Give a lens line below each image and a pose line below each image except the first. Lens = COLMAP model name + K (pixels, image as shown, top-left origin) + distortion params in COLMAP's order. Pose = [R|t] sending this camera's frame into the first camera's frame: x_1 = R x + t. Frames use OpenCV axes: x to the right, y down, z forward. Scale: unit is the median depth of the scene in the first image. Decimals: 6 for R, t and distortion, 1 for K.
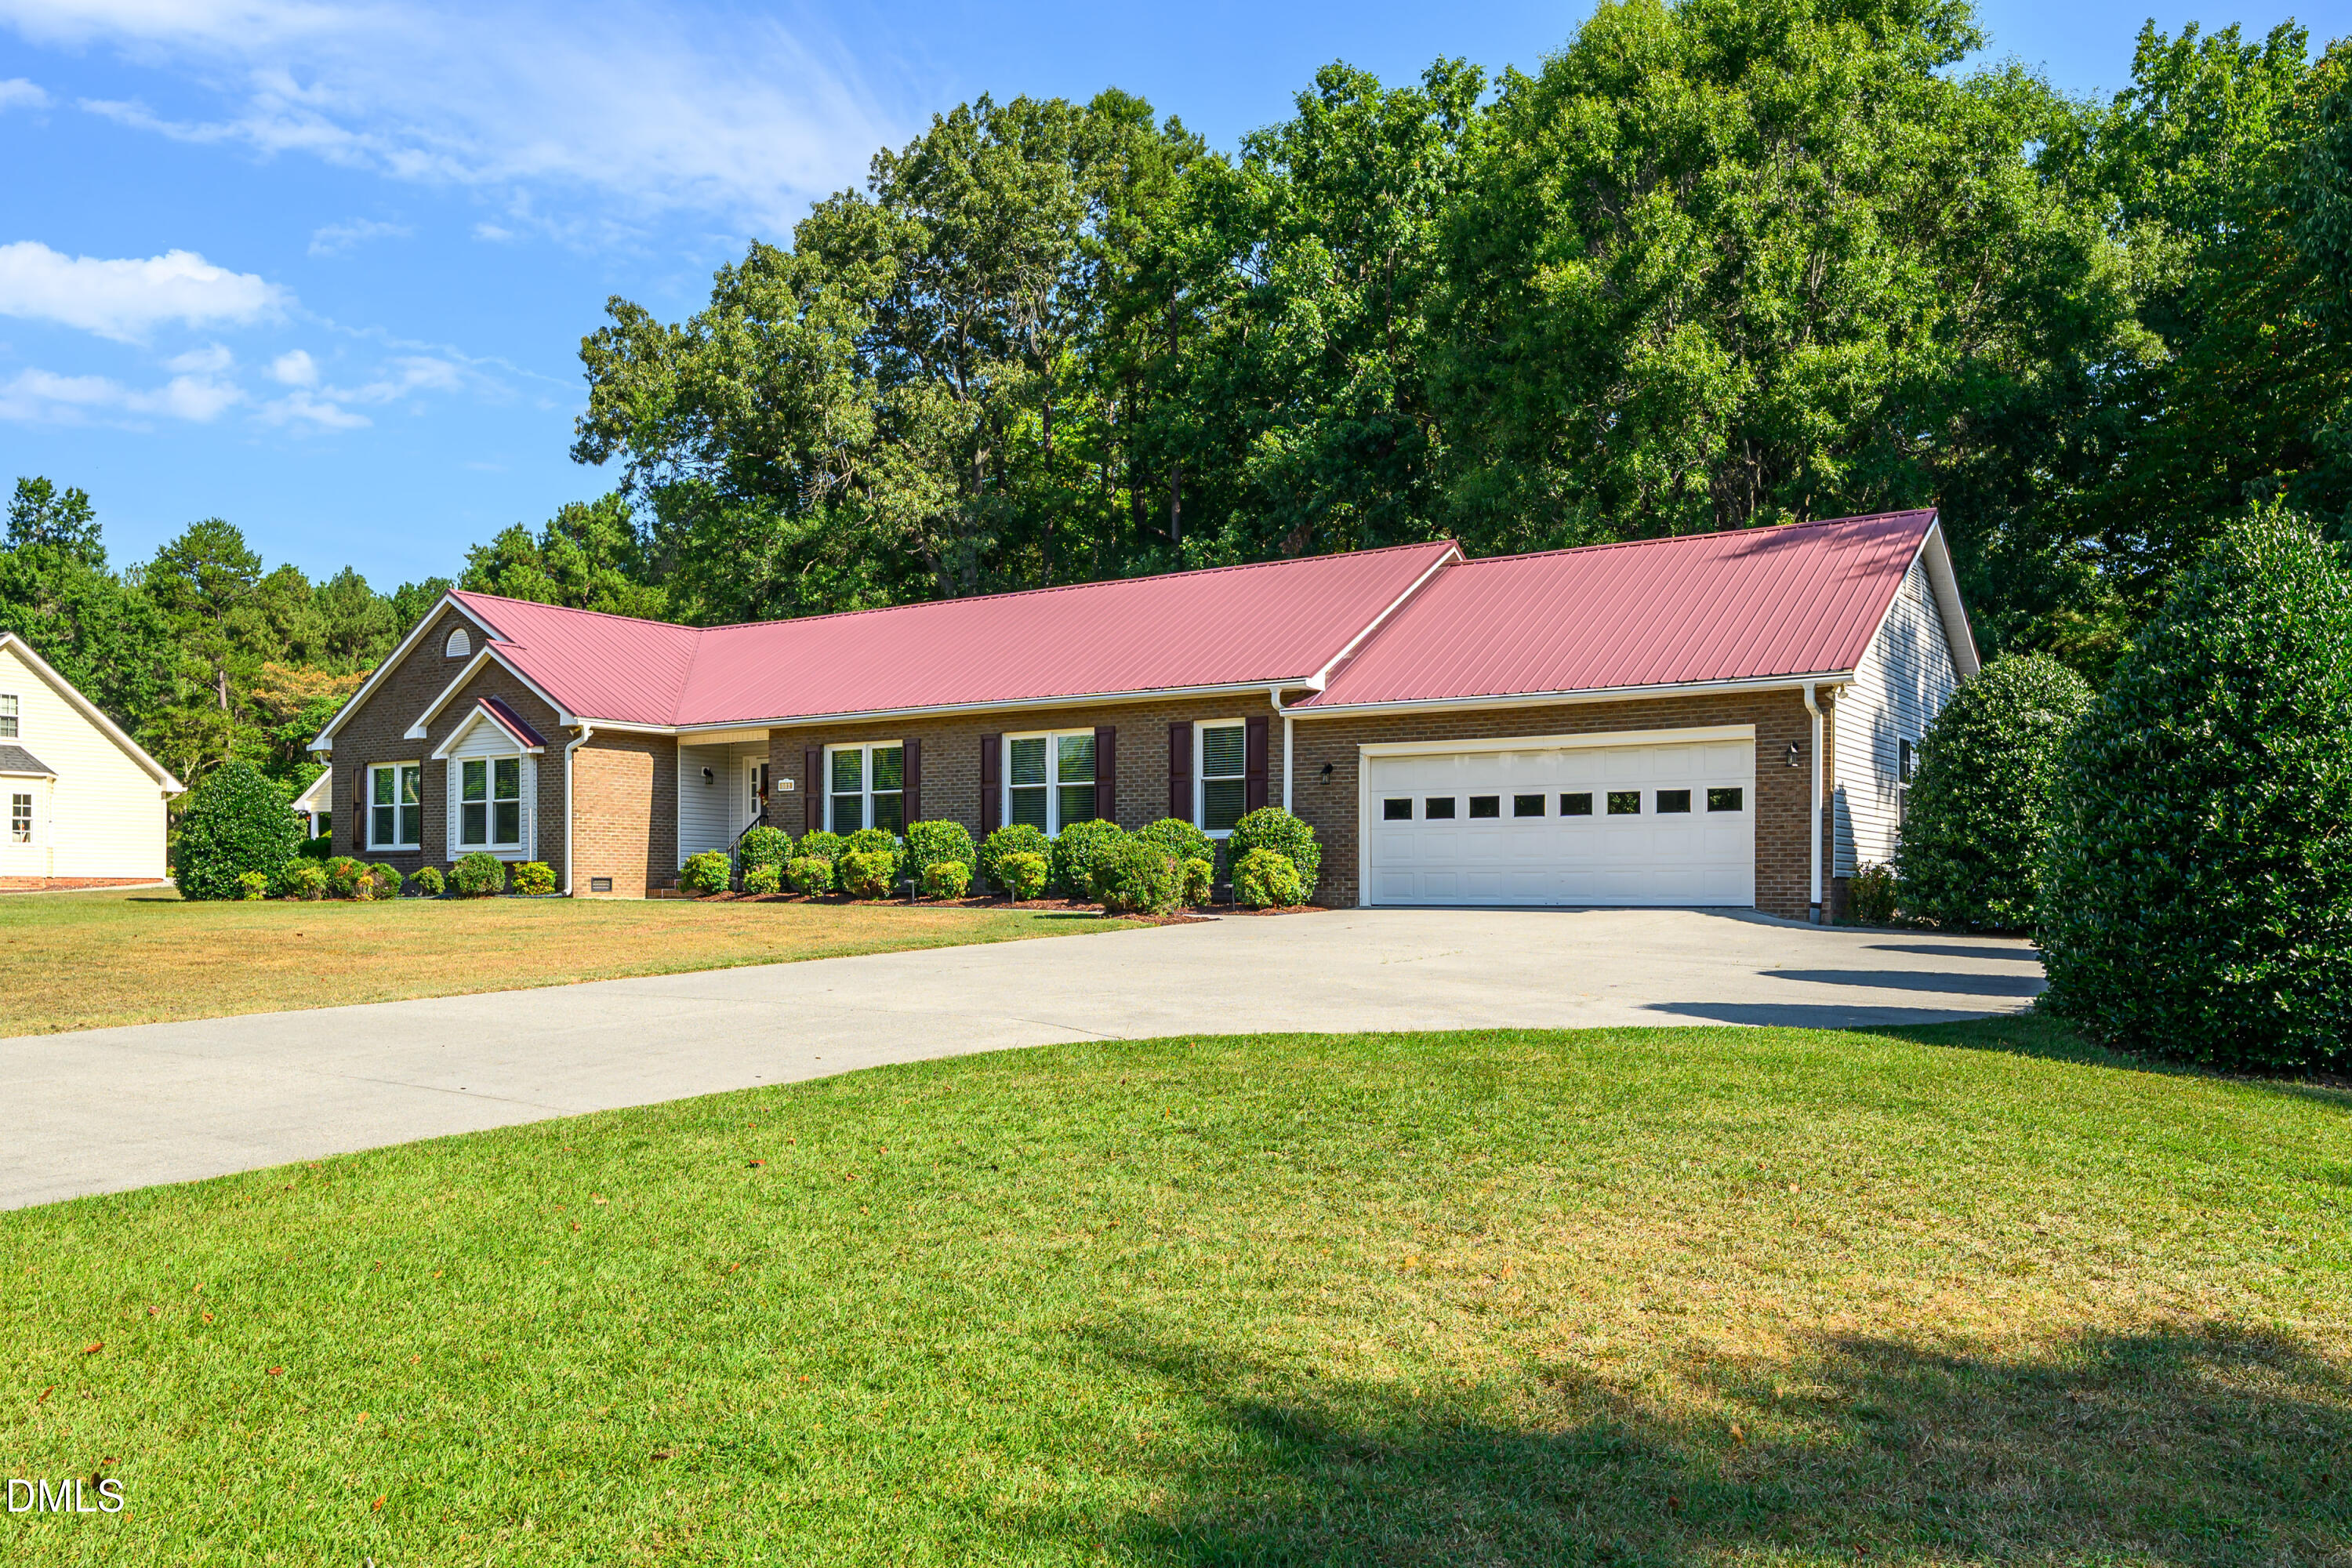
lens RADIAL K [[1535.7, 0, 1166.3], [0, 1535.7, 790.7], [0, 0, 1]] dist [-0.032059, -0.000073]
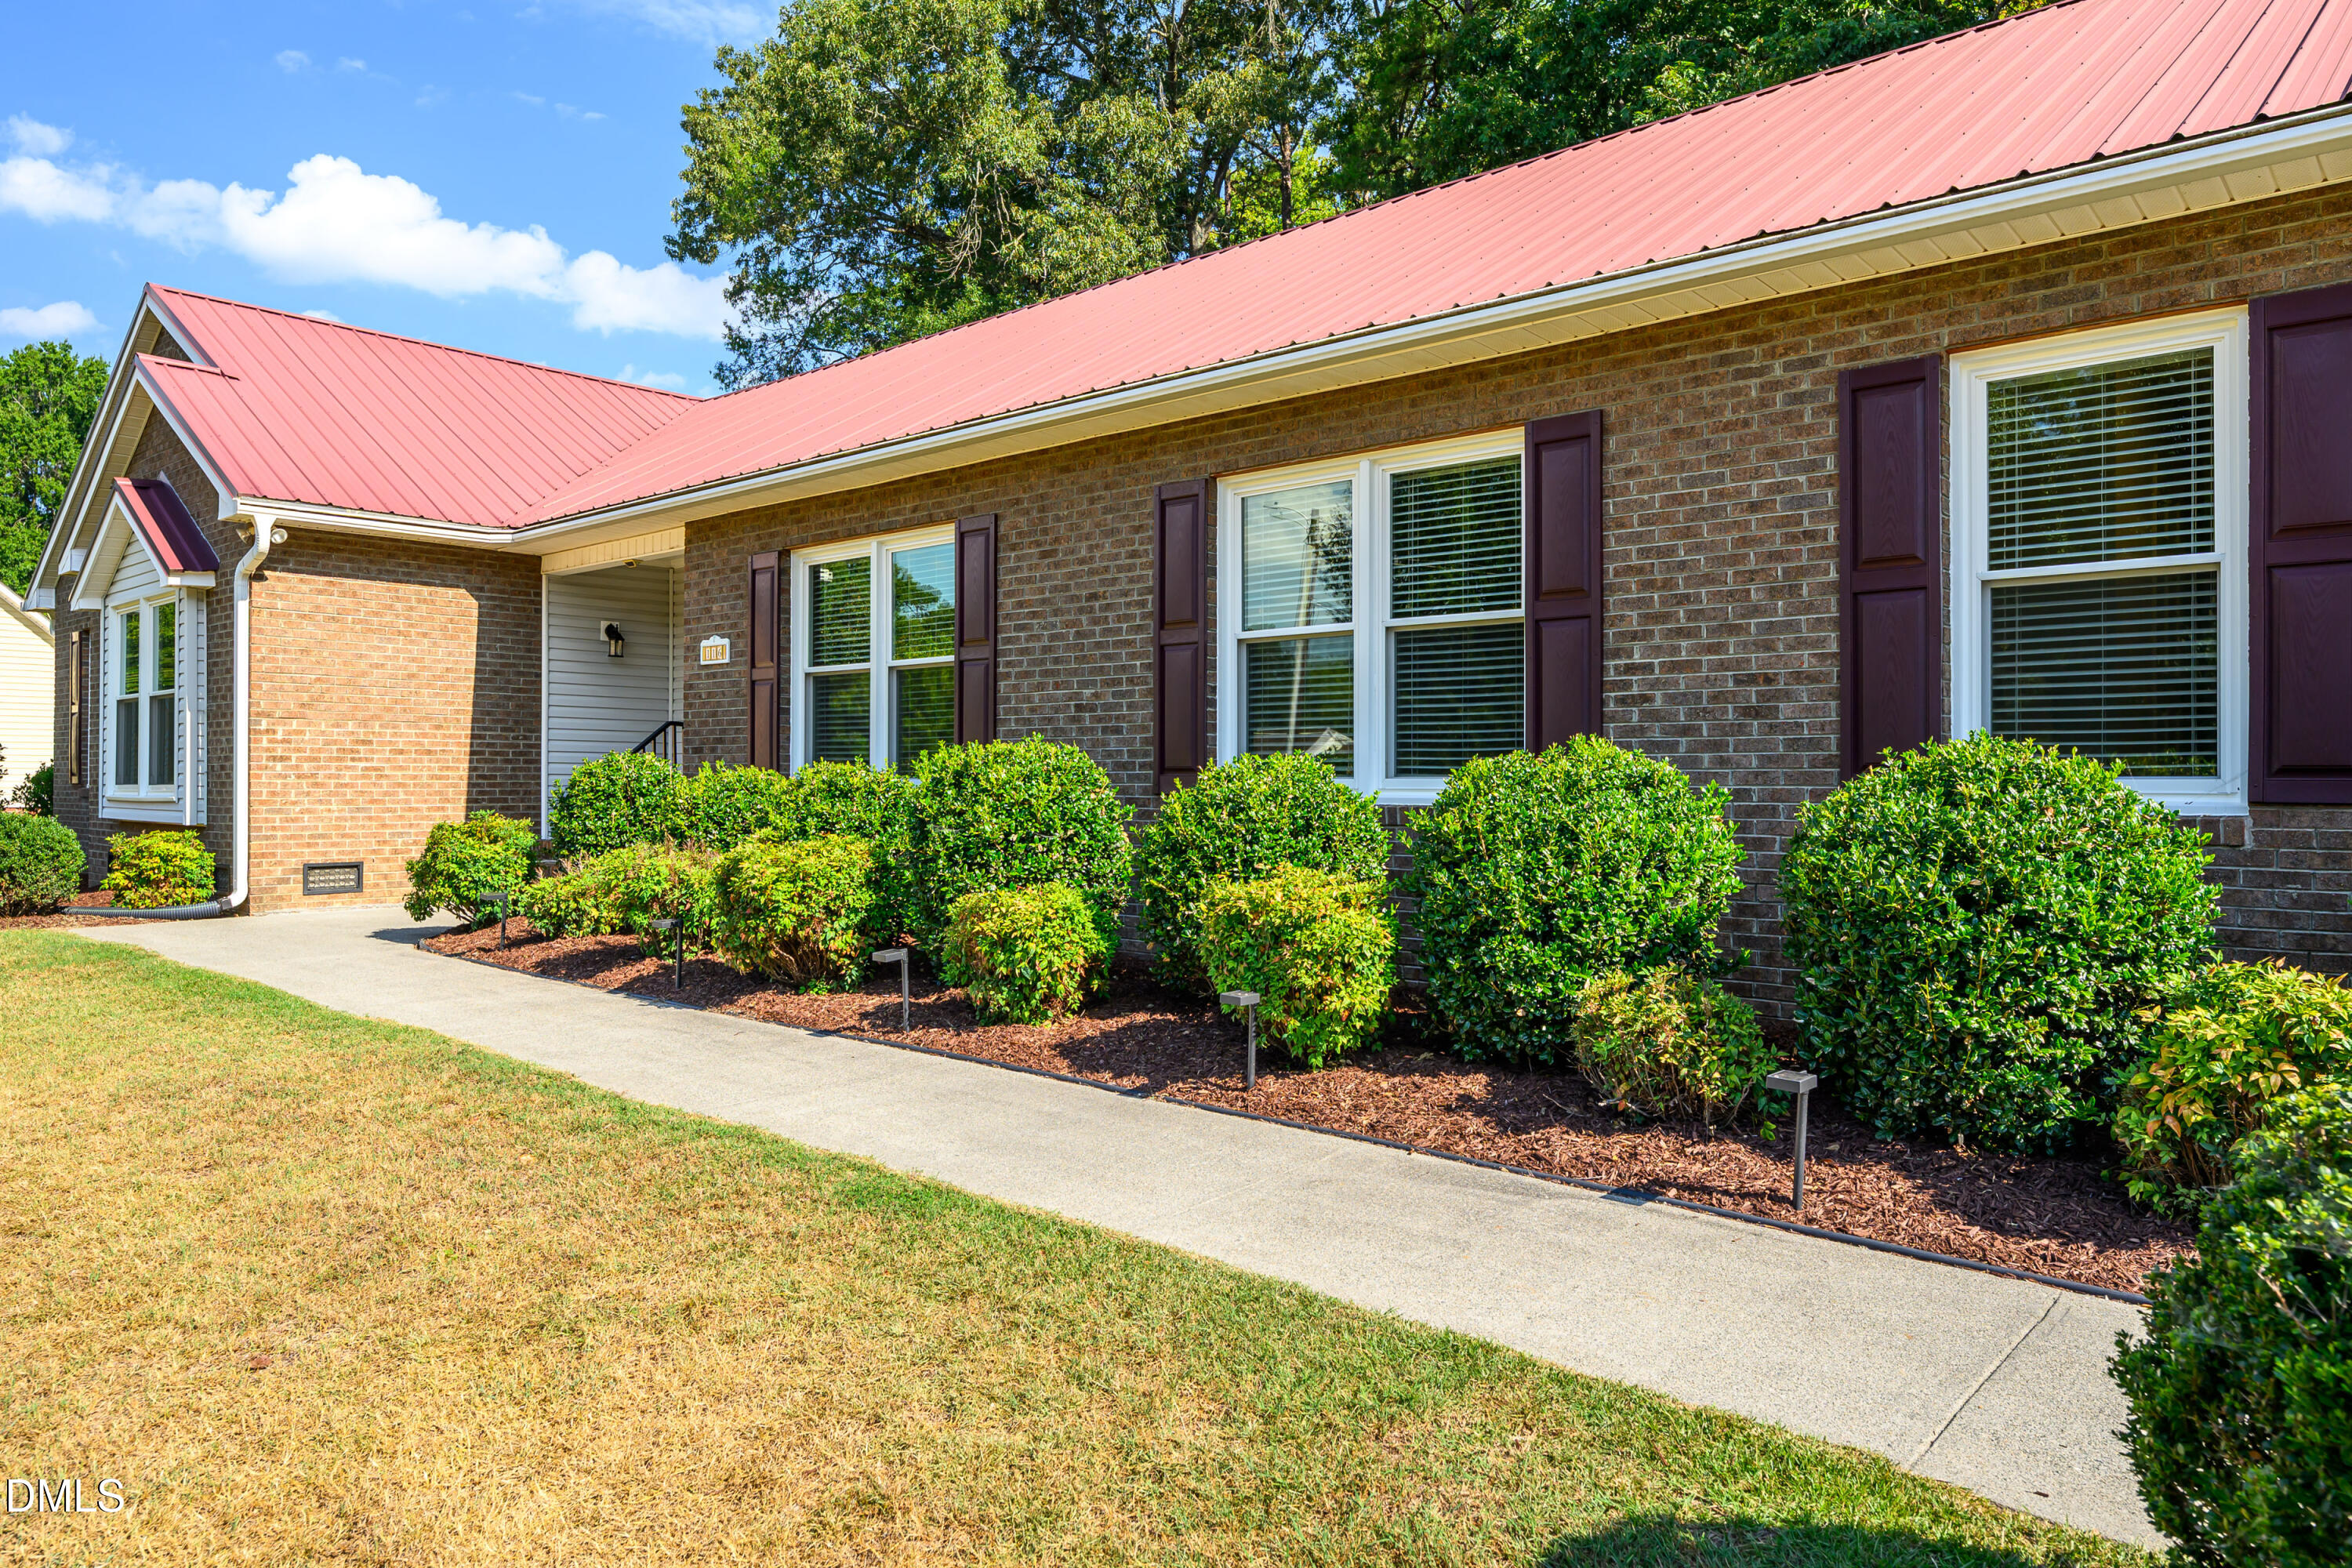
lens RADIAL K [[1535.7, 0, 1164.7], [0, 1535.7, 774.6], [0, 0, 1]] dist [-0.032059, -0.000073]
pose [[0.988453, 0.002310, -0.151509, -0.069798], [0.005696, 0.998611, 0.052387, 0.010222], [0.151419, -0.052645, 0.987067, 0.690502]]
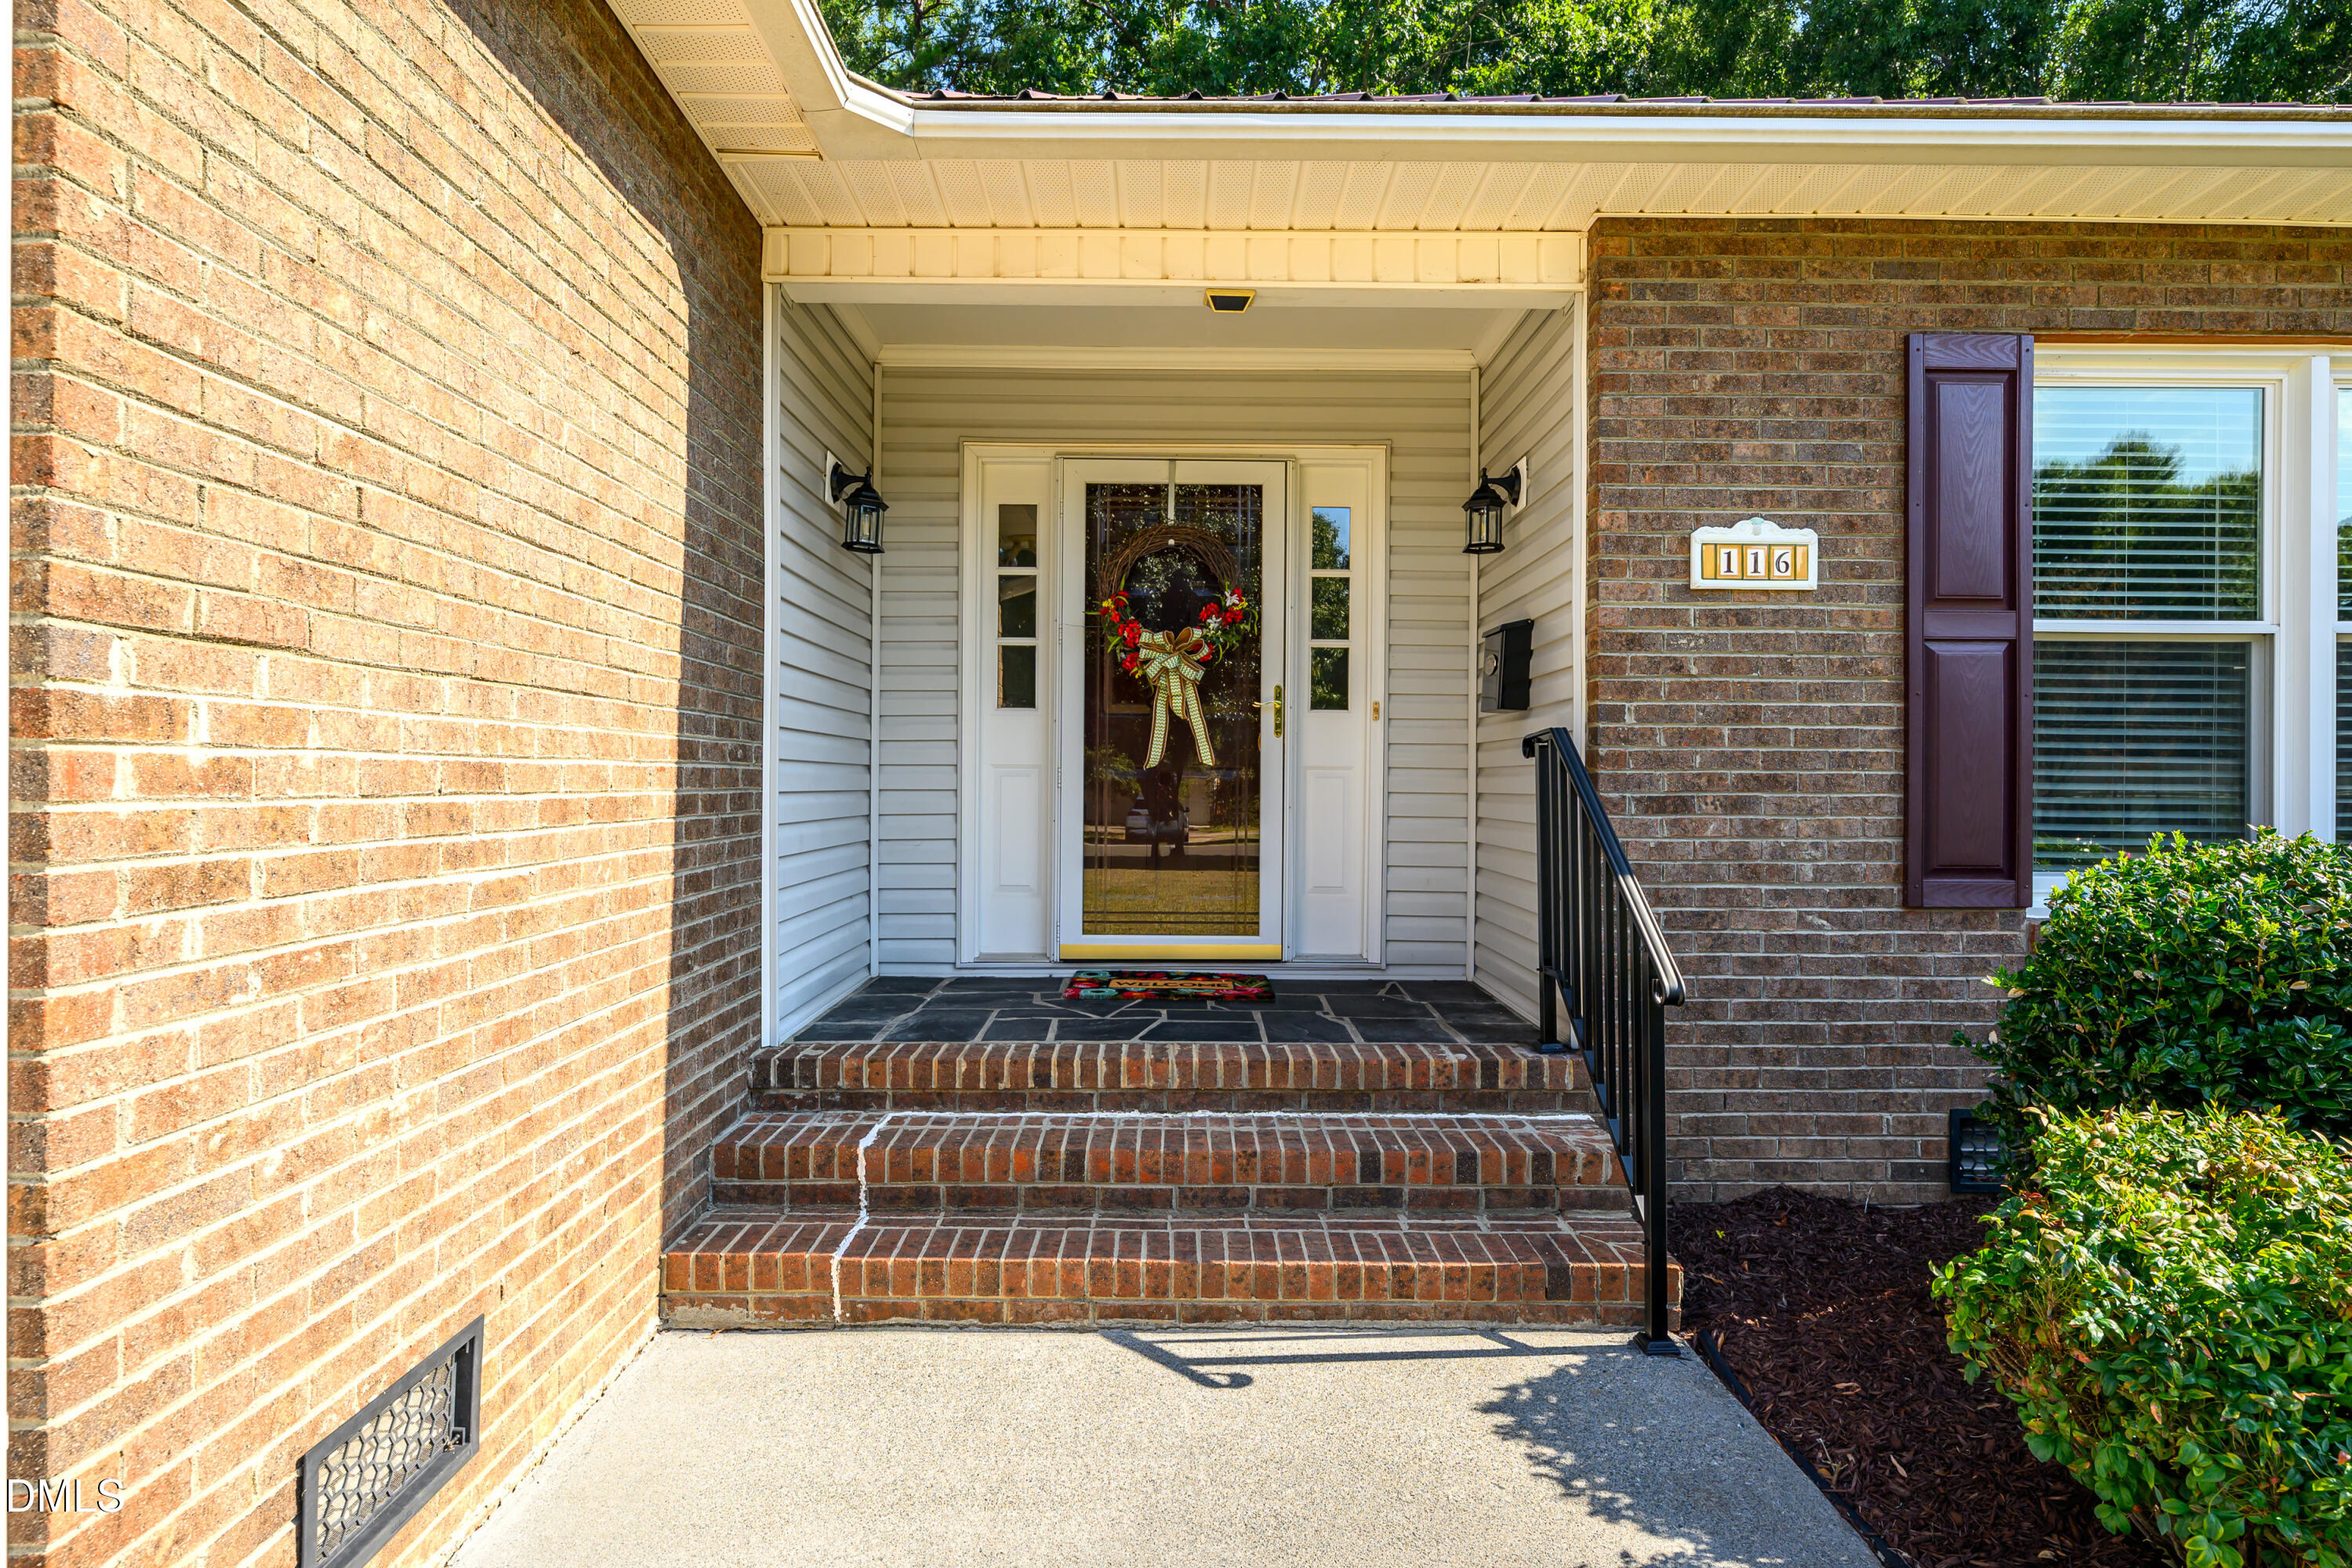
lens RADIAL K [[1212.5, 0, 1180.2], [0, 1212.5, 775.6], [0, 0, 1]] dist [-0.001124, 0.000069]
pose [[0.830045, 0.004273, 0.557680, -0.431924], [-0.033636, 0.998534, 0.042413, 0.019240], [-0.556681, -0.053962, 0.828972, 1.063071]]
